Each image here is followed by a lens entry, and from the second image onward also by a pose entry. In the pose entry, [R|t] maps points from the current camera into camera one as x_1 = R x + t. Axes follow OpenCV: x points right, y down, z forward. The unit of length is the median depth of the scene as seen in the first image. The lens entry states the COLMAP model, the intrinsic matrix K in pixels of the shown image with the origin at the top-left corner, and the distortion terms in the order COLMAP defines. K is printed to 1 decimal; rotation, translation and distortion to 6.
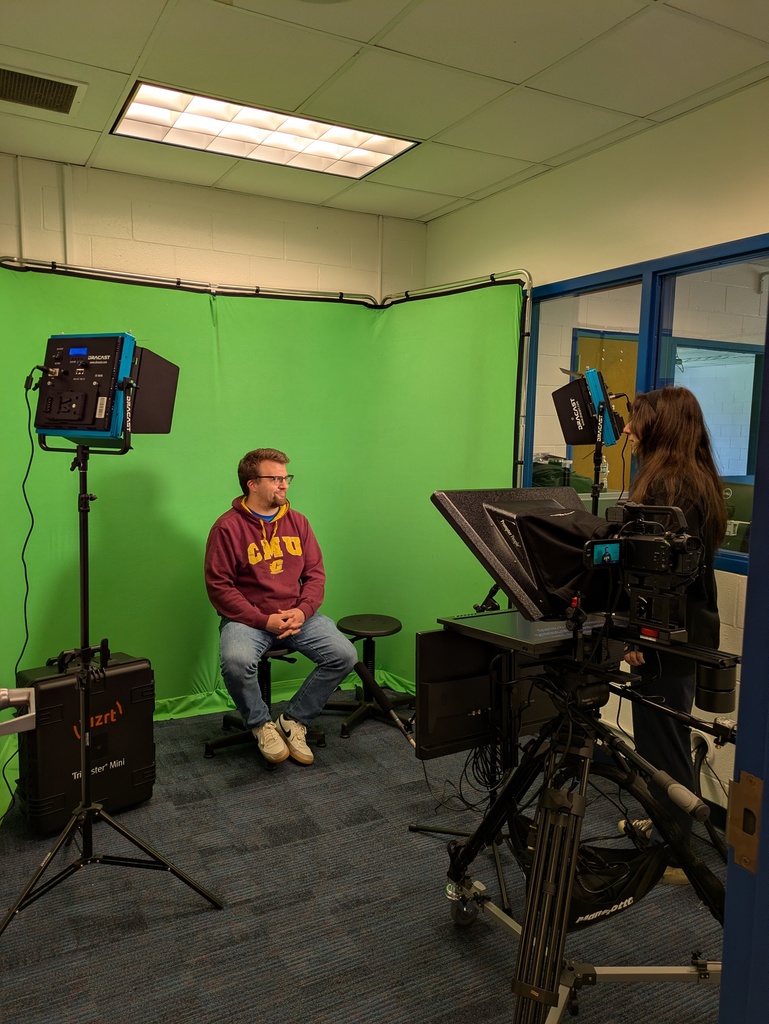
lens RADIAL K [[782.1, 0, 383.1], [0, 782.1, 508.8], [0, 0, 1]] dist [0.040629, -0.007537]
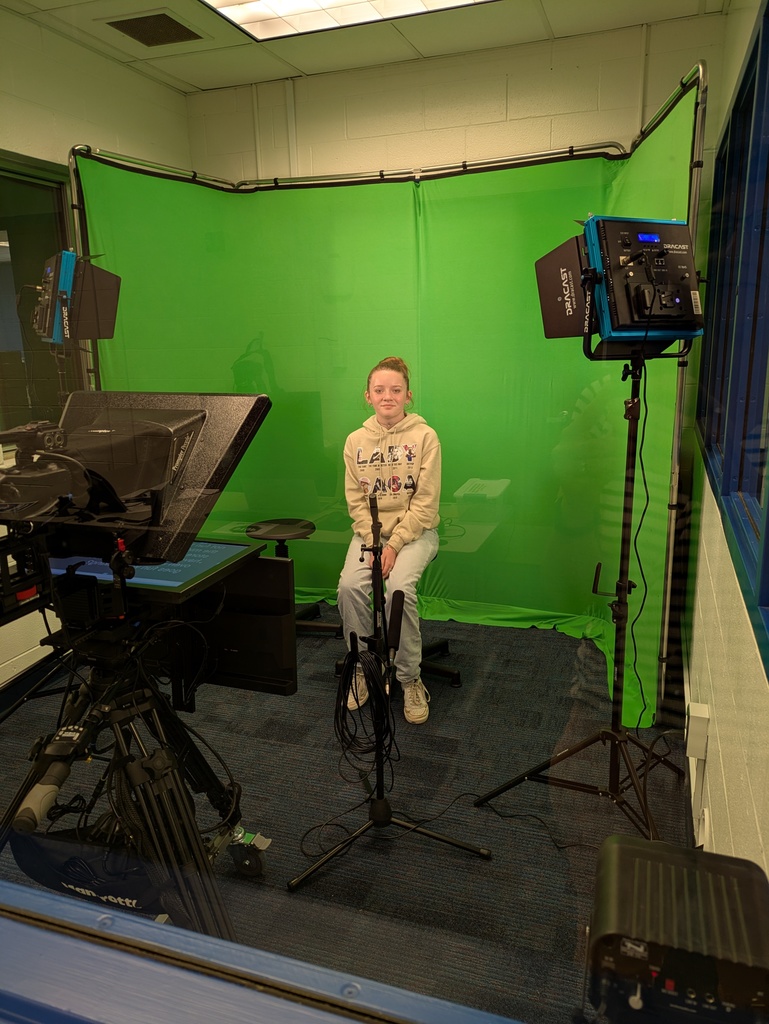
lens RADIAL K [[782.1, 0, 380.5], [0, 782.1, 503.6], [0, 0, 1]] dist [0.040629, -0.007537]
pose [[0.680350, 0.123646, -0.722382, 0.527139], [-0.034654, 0.989991, 0.136813, -0.020073], [0.732068, -0.068048, 0.677824, 0.333452]]
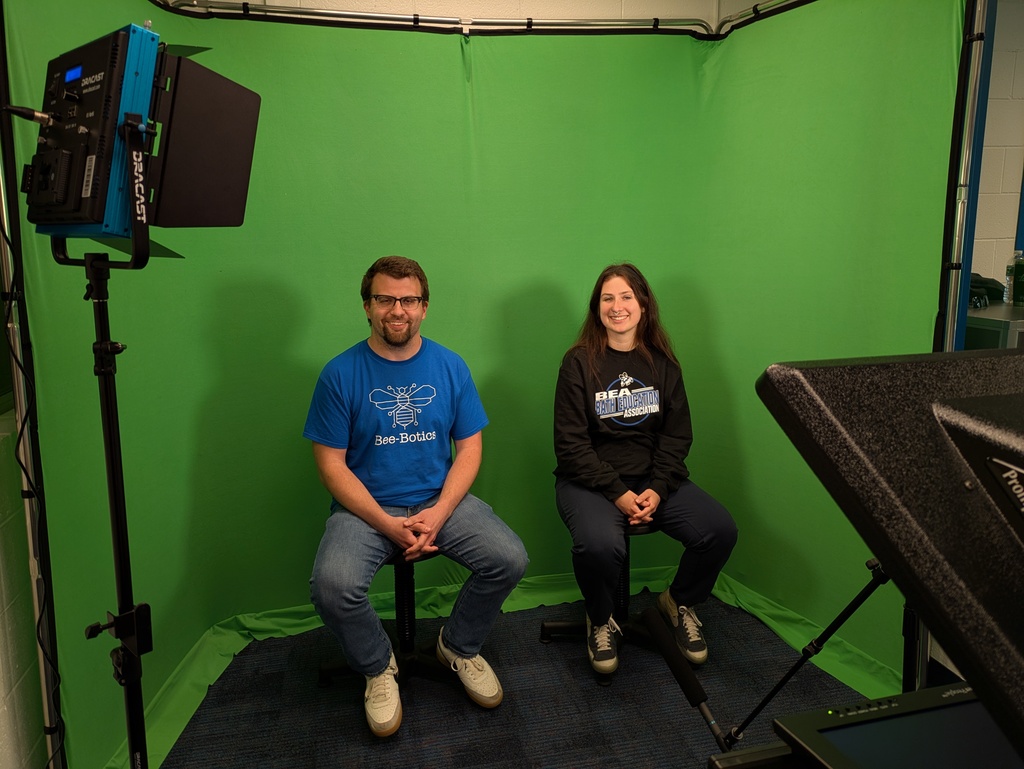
lens RADIAL K [[782.1, 0, 512.2], [0, 782.1, 348.8], [0, 0, 1]] dist [0.040629, -0.007537]
pose [[0.957609, 0.010326, -0.287885, 0.031473], [0.001661, 0.999143, 0.041364, -0.023640], [0.288066, -0.040089, 0.956771, 0.360007]]
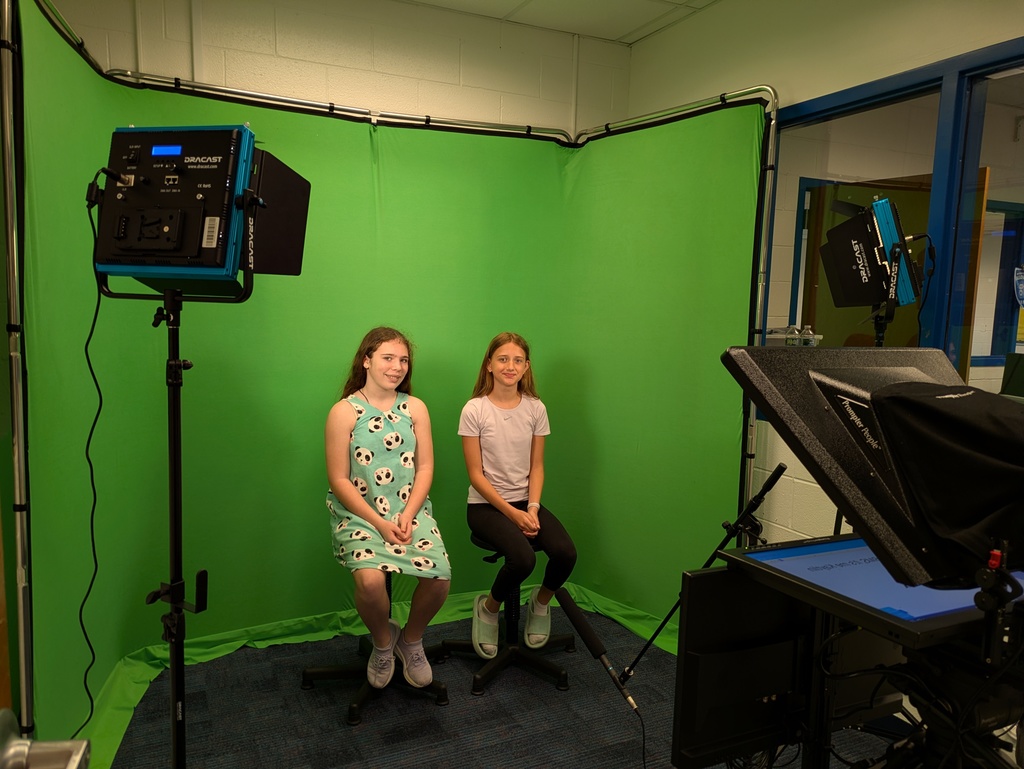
lens RADIAL K [[782.1, 0, 509.9], [0, 782.1, 377.5], [0, 0, 1]] dist [0.040629, -0.007537]
pose [[0.998883, 0.009143, -0.046369, -0.038316], [-0.009981, 0.999790, -0.017875, 0.003451], [0.046196, 0.018318, 0.998764, 0.215675]]
